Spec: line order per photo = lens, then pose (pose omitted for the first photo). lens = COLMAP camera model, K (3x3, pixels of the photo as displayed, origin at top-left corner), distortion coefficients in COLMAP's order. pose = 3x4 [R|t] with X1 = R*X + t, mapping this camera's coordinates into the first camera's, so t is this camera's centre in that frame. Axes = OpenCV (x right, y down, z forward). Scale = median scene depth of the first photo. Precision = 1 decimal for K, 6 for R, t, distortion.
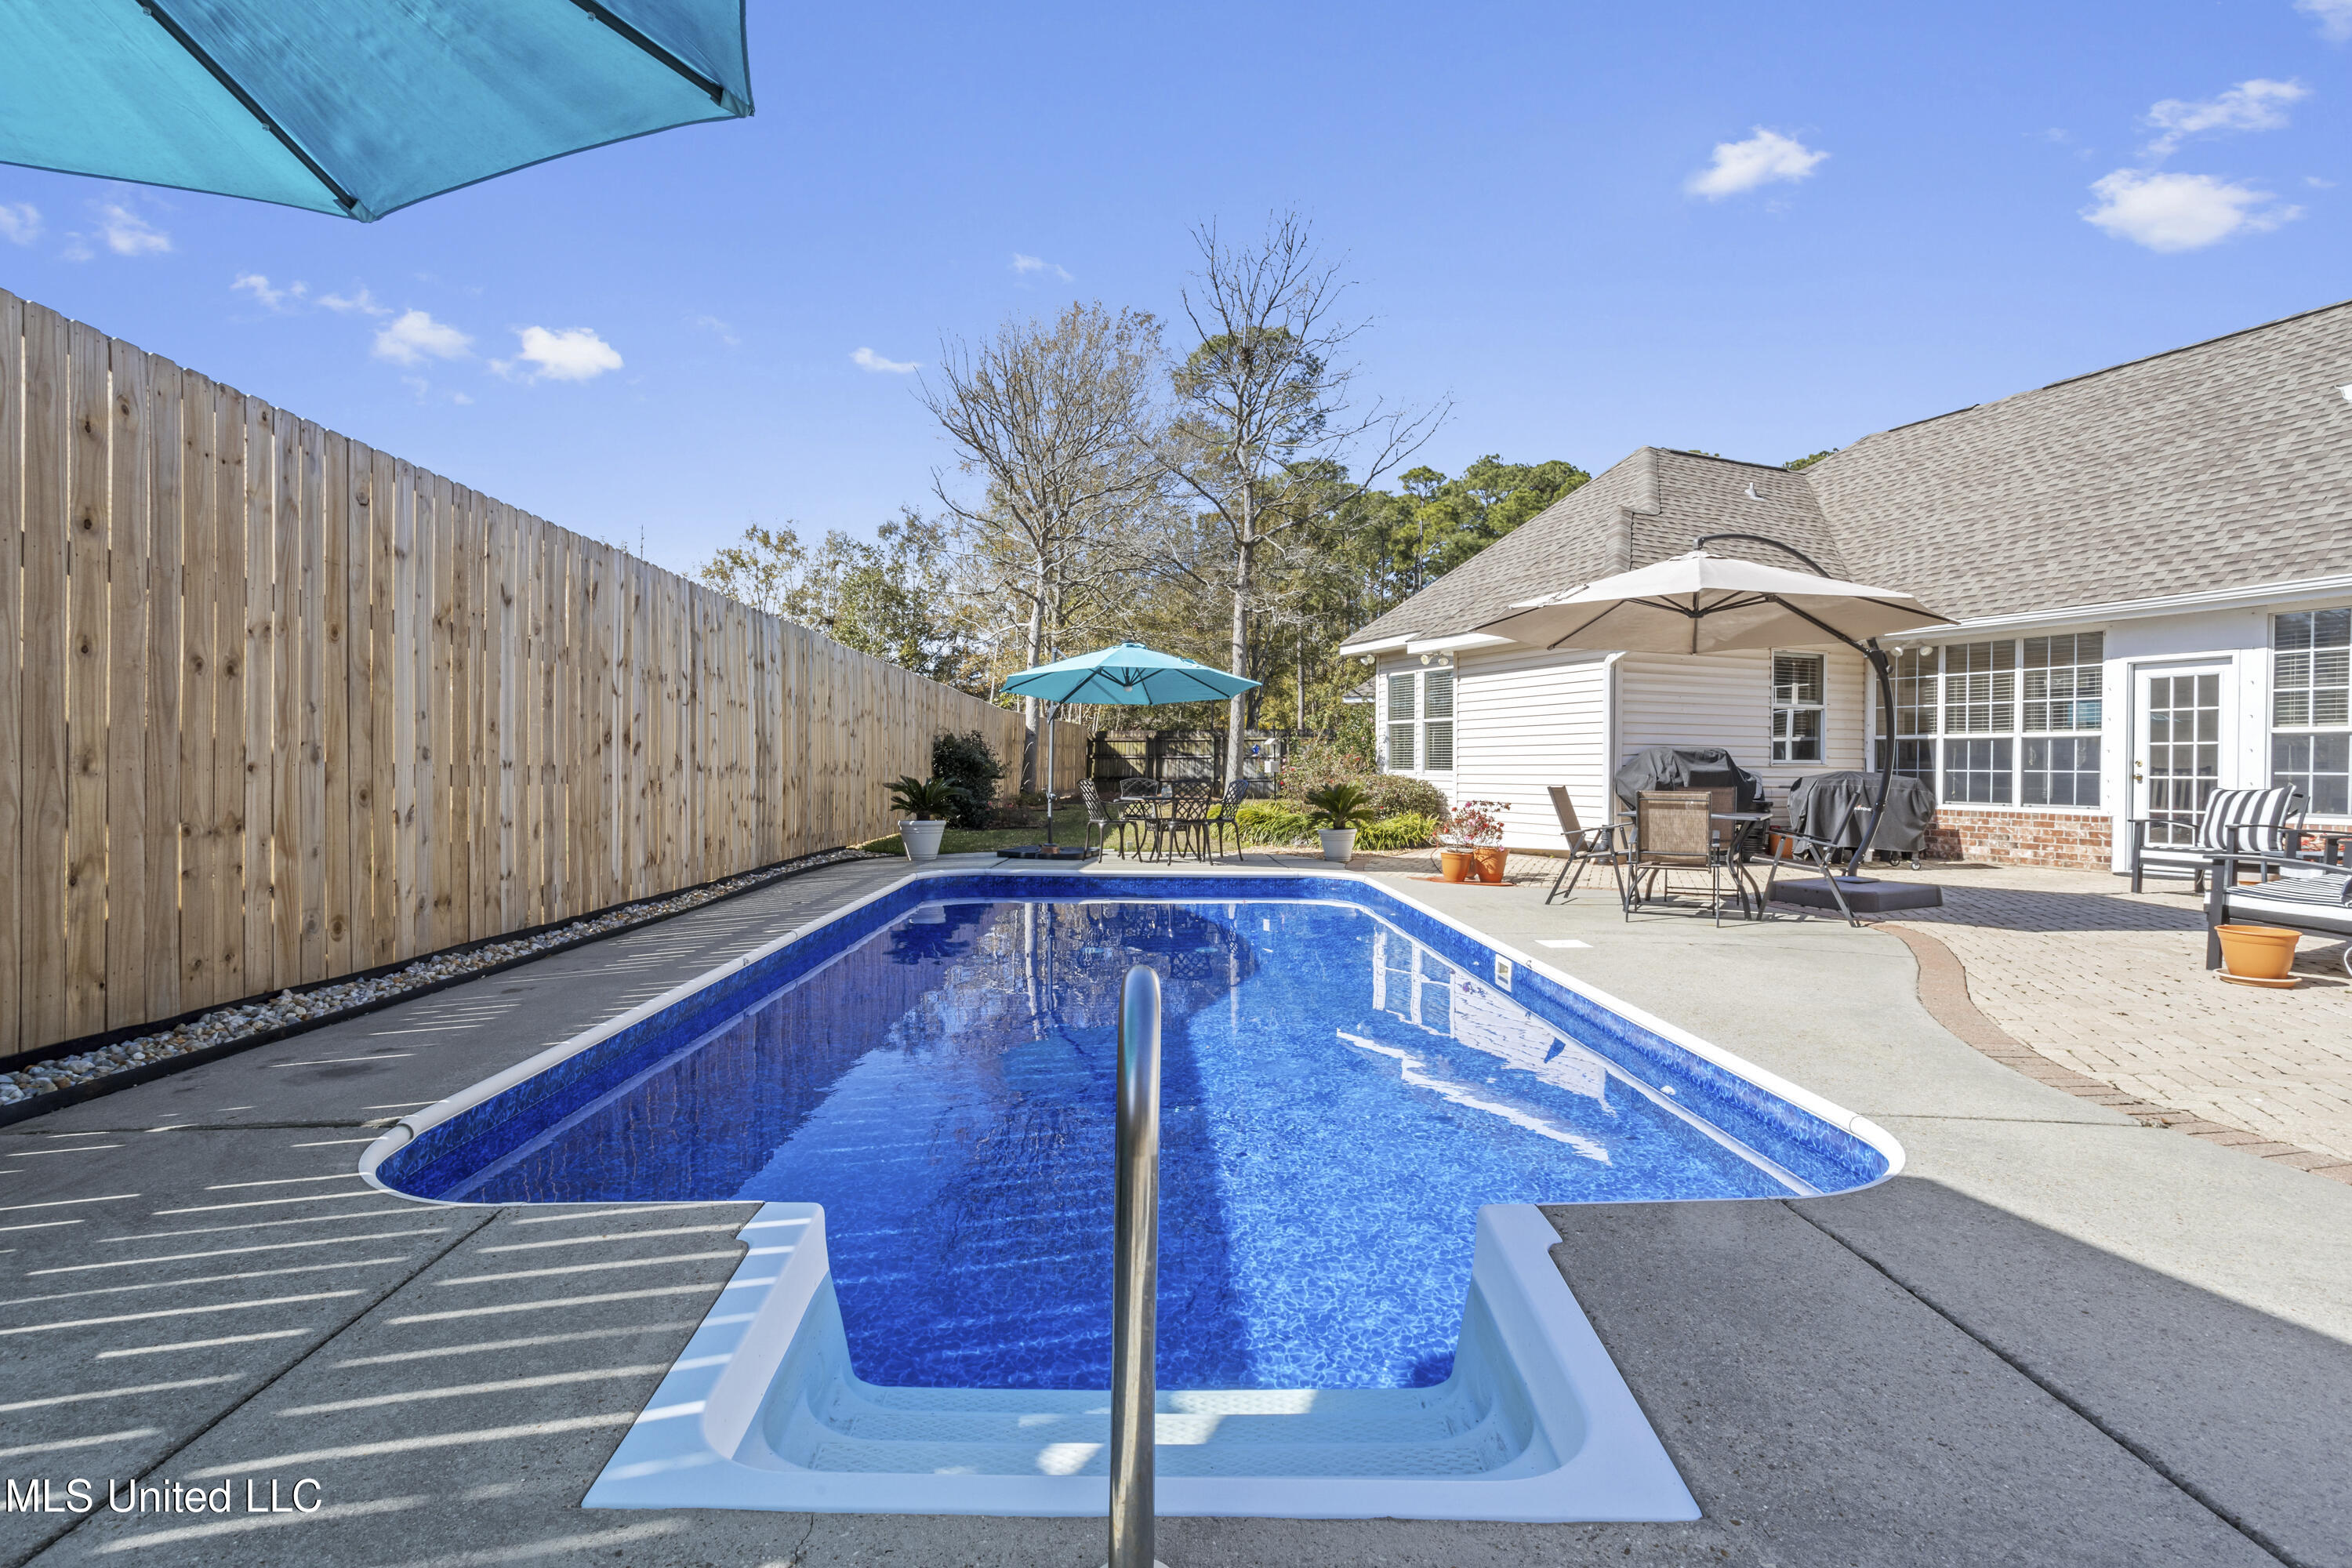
lens RADIAL K [[1083.2, 0, 1172.3], [0, 1083.2, 781.2], [0, 0, 1]] dist [-0.001430, -0.000005]
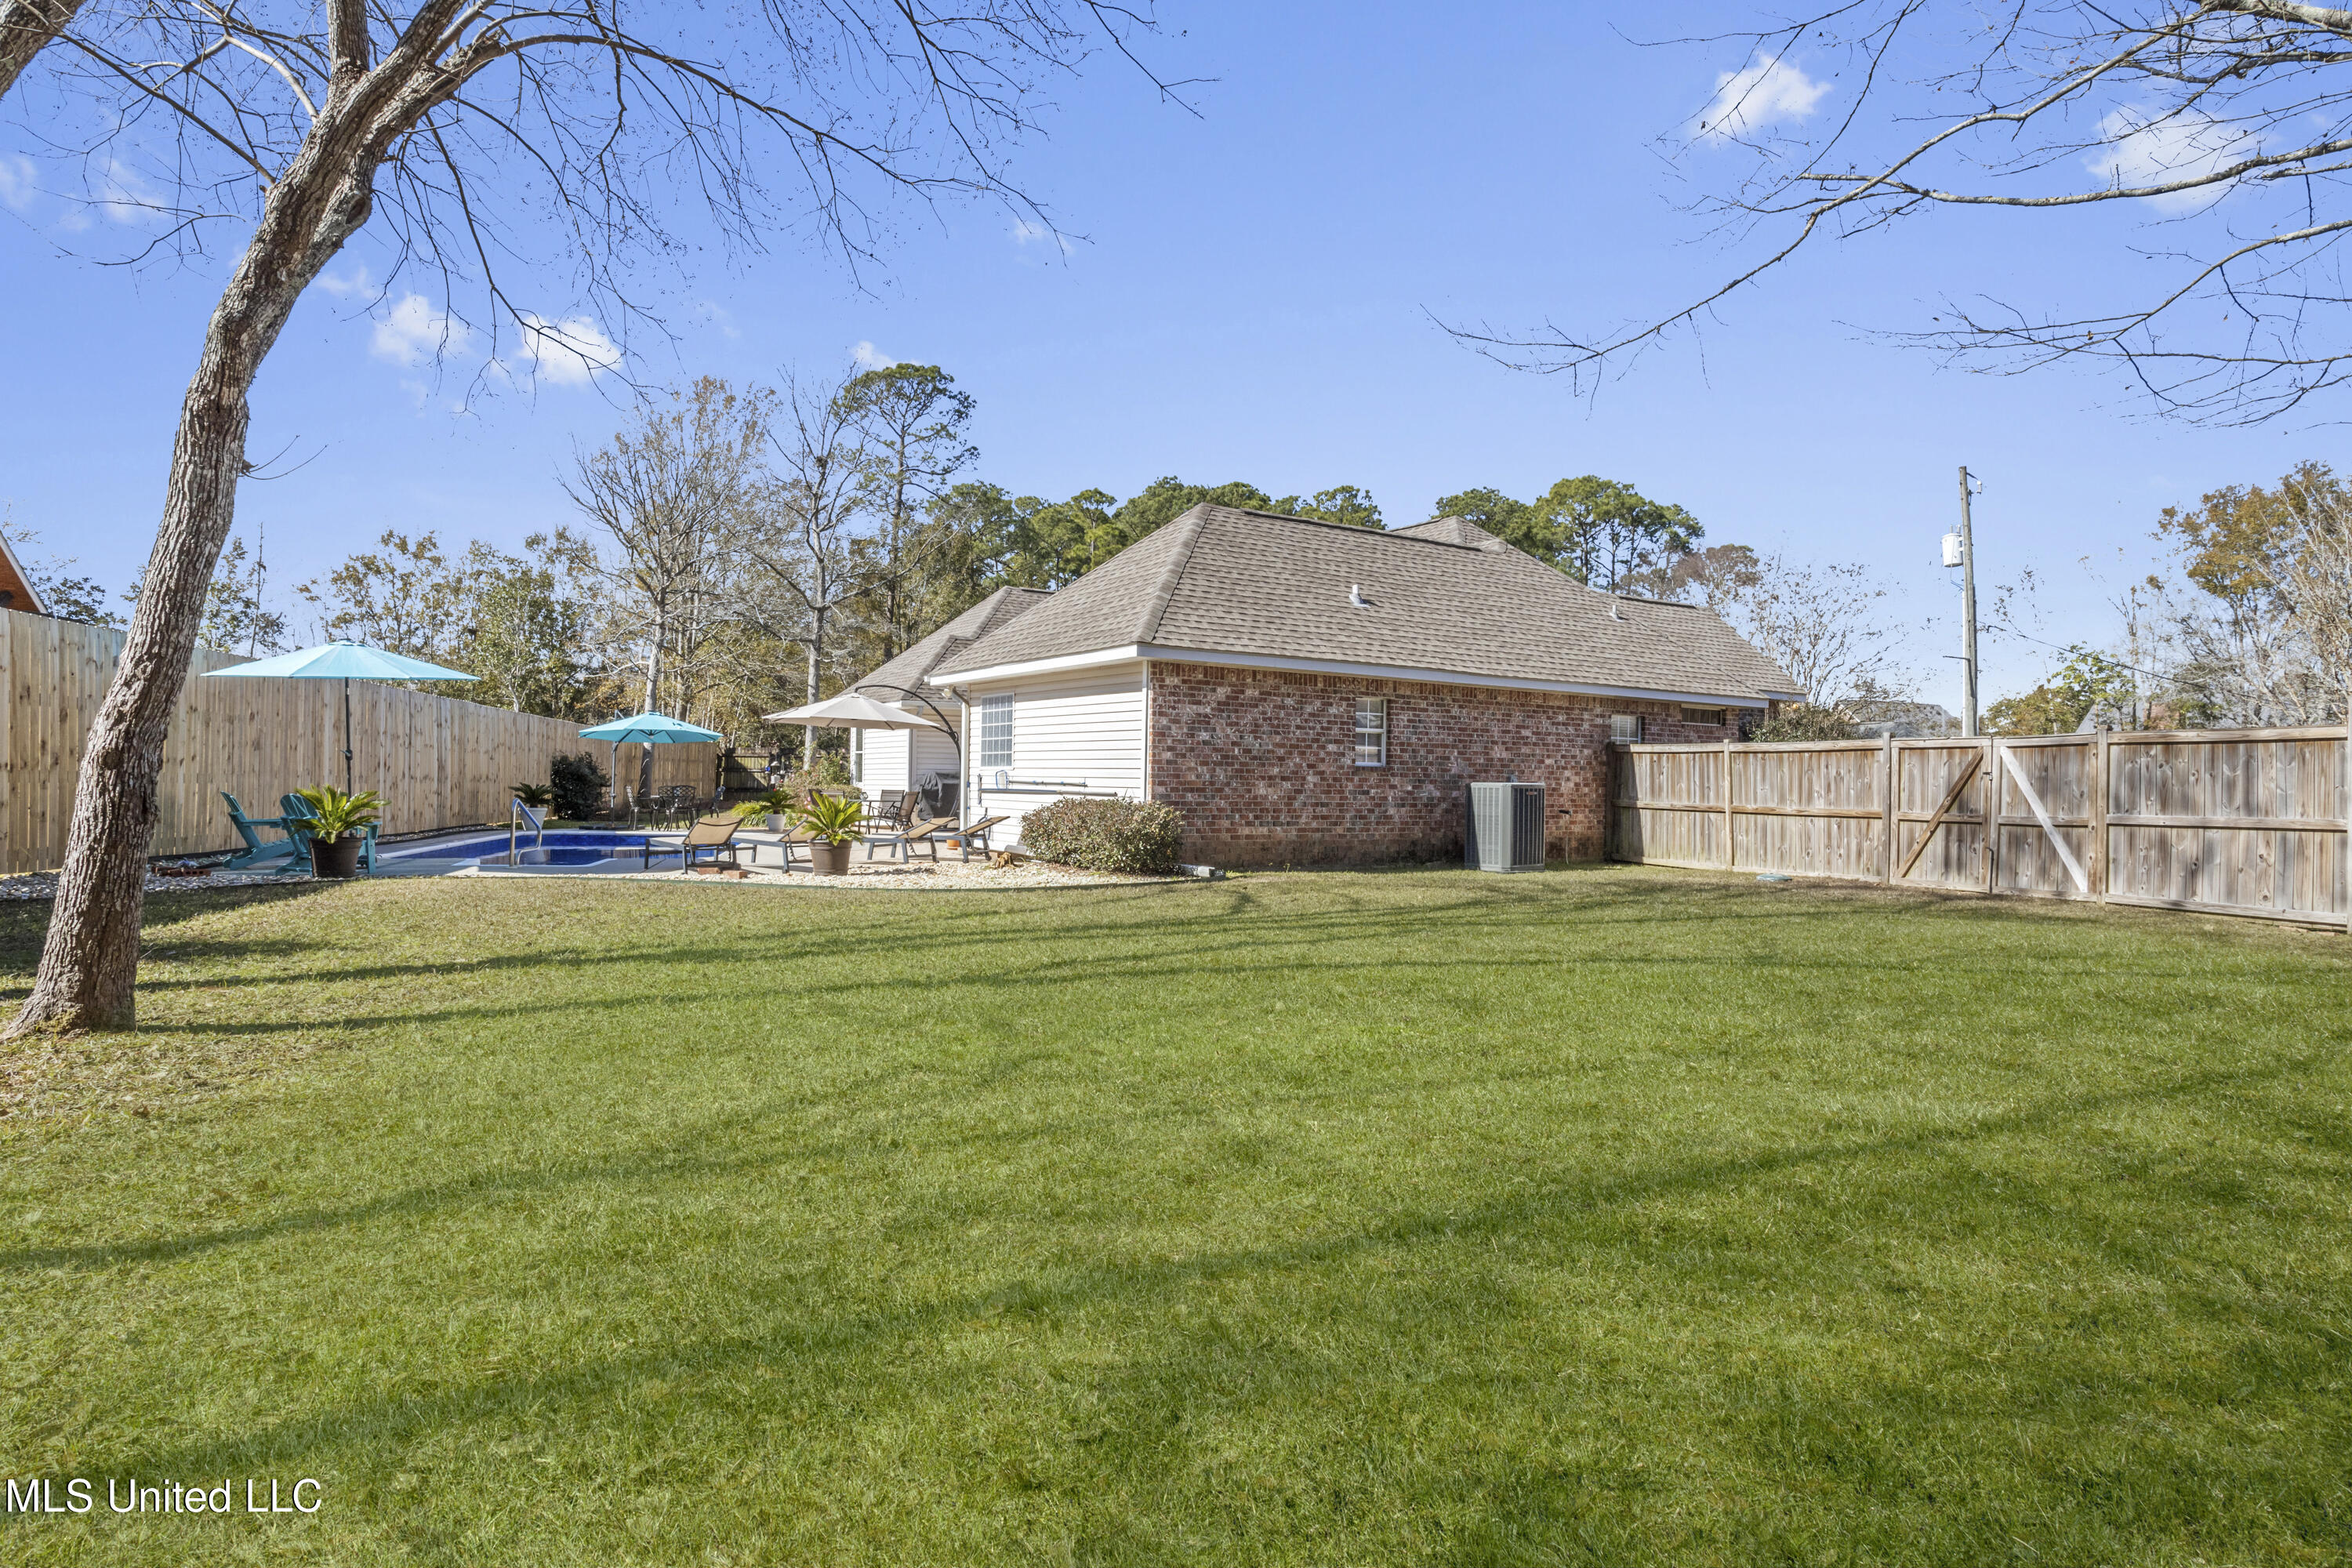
lens RADIAL K [[1389.2, 0, 1180.4], [0, 1389.2, 789.0], [0, 0, 1]] dist [0.007518, 0.000756]
pose [[0.985959, 0.005783, 0.166888, 0.114175], [-0.004478, 0.999956, -0.008194, 0.005065], [-0.166928, 0.007332, 0.985942, -0.374384]]
